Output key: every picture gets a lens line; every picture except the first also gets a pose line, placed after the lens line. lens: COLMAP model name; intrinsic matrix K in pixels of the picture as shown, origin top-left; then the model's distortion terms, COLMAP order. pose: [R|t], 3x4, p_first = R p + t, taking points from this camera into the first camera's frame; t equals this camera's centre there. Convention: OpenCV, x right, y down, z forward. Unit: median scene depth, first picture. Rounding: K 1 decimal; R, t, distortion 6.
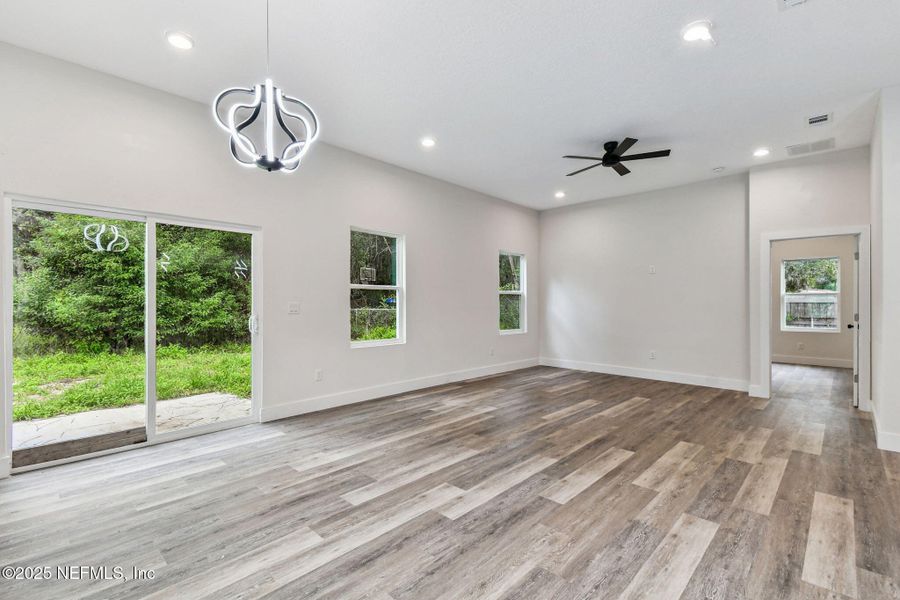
lens RADIAL K [[400.1, 0, 440.0], [0, 400.1, 300.6], [0, 0, 1]] dist [0.018301, -0.005228]
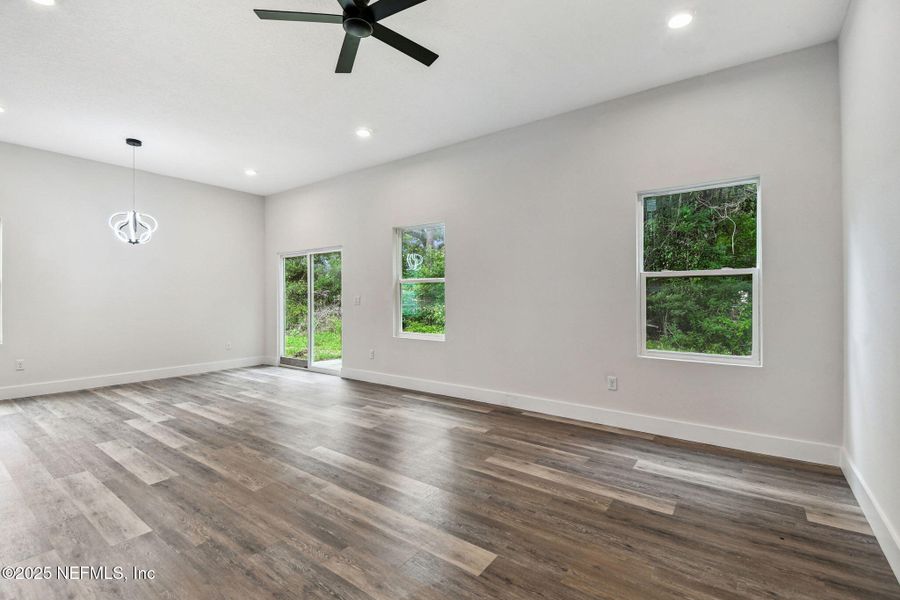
lens RADIAL K [[403.6, 0, 443.9], [0, 403.6, 301.8], [0, 0, 1]] dist [0.022707, -0.002226]
pose [[0.150147, 0.014260, -0.988561, 1.319382], [0.004349, 0.999877, 0.015084, 0.006621], [0.988654, -0.006564, 0.150067, 1.409306]]
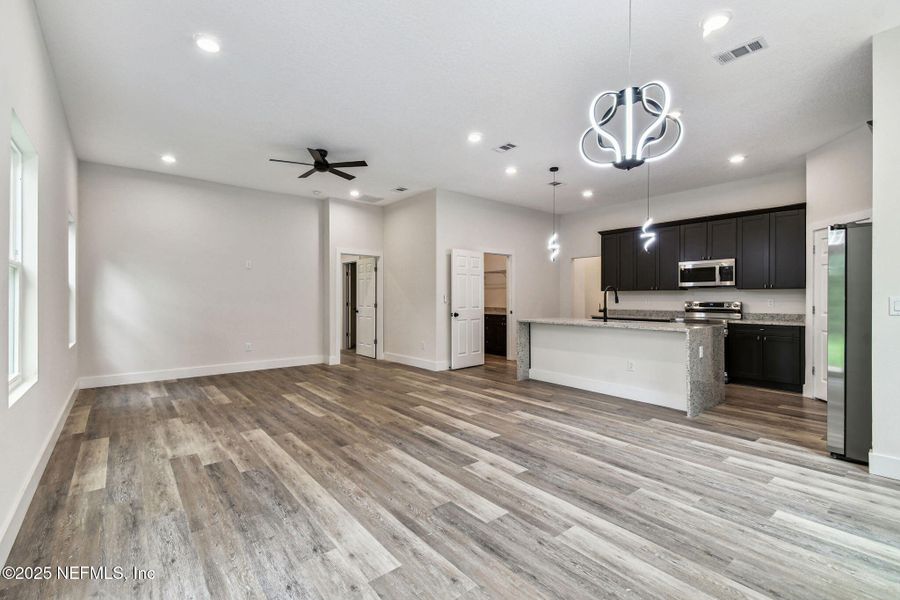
lens RADIAL K [[403.6, 0, 437.2], [0, 403.6, 291.2], [0, 0, 1]] dist [0.022707, -0.002226]
pose [[0.127813, 0.012576, 0.991719, -0.848784], [-0.004157, 0.999918, -0.012145, 0.003974], [-0.991790, -0.002571, 0.127855, 0.750331]]
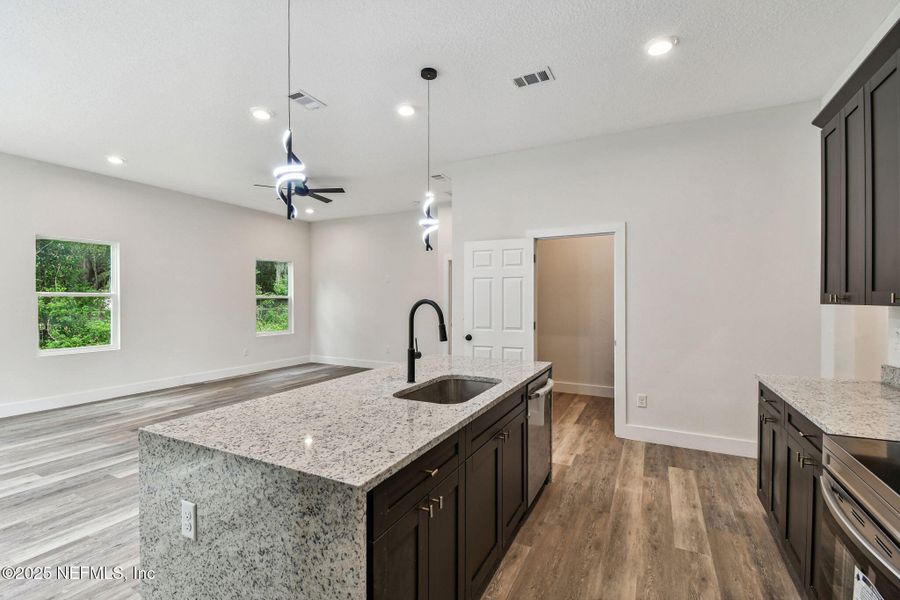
lens RADIAL K [[400.1, 0, 443.5], [0, 400.1, 303.2], [0, 0, 1]] dist [0.018301, -0.005228]
pose [[0.955010, -0.003237, 0.296554, 0.655809], [-0.002709, 0.999804, 0.019637, -0.056529], [-0.296560, -0.019557, 0.954814, -0.381979]]
